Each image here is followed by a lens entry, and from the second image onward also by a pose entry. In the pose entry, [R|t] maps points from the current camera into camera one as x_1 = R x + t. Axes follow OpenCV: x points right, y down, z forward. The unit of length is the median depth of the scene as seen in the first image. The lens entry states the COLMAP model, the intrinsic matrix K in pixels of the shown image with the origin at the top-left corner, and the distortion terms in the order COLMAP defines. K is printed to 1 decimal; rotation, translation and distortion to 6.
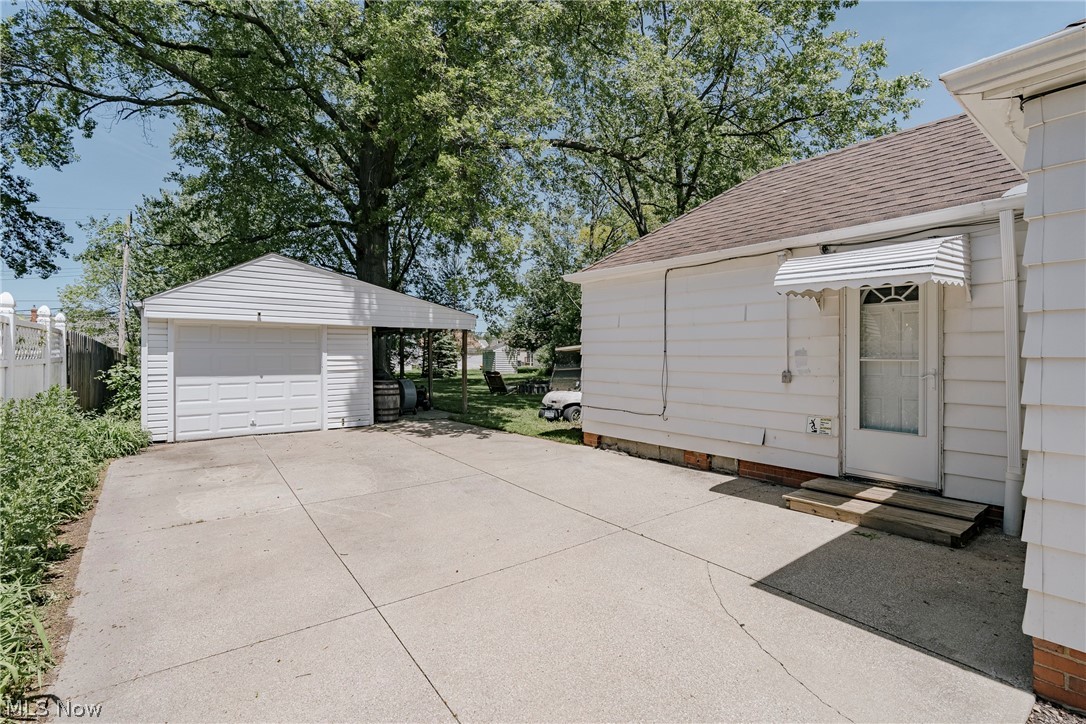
lens RADIAL K [[493.2, 0, 543.1], [0, 493.2, 354.4], [0, 0, 1]] dist [-0.003000, -0.001061]
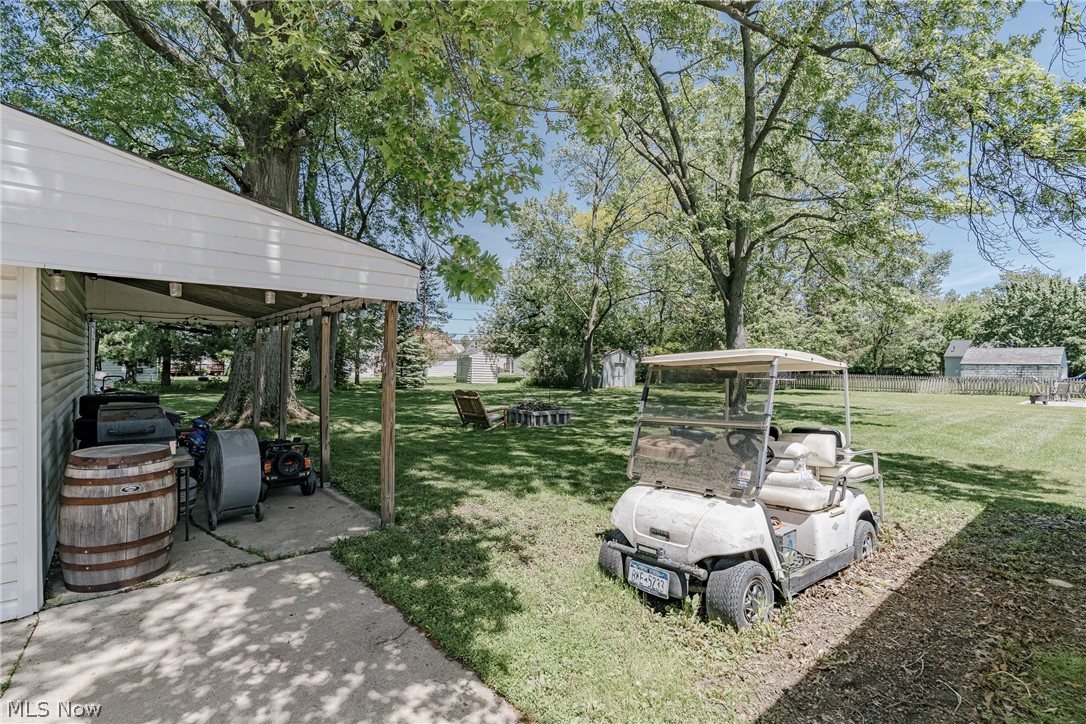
lens RADIAL K [[493.2, 0, 548.1], [0, 493.2, 359.4], [0, 0, 1]] dist [-0.003000, -0.001061]
pose [[0.998269, 0.018063, 0.055968, -0.016062], [-0.017943, 0.999836, -0.002649, -0.002318], [-0.056007, 0.001640, 0.998429, 0.171021]]
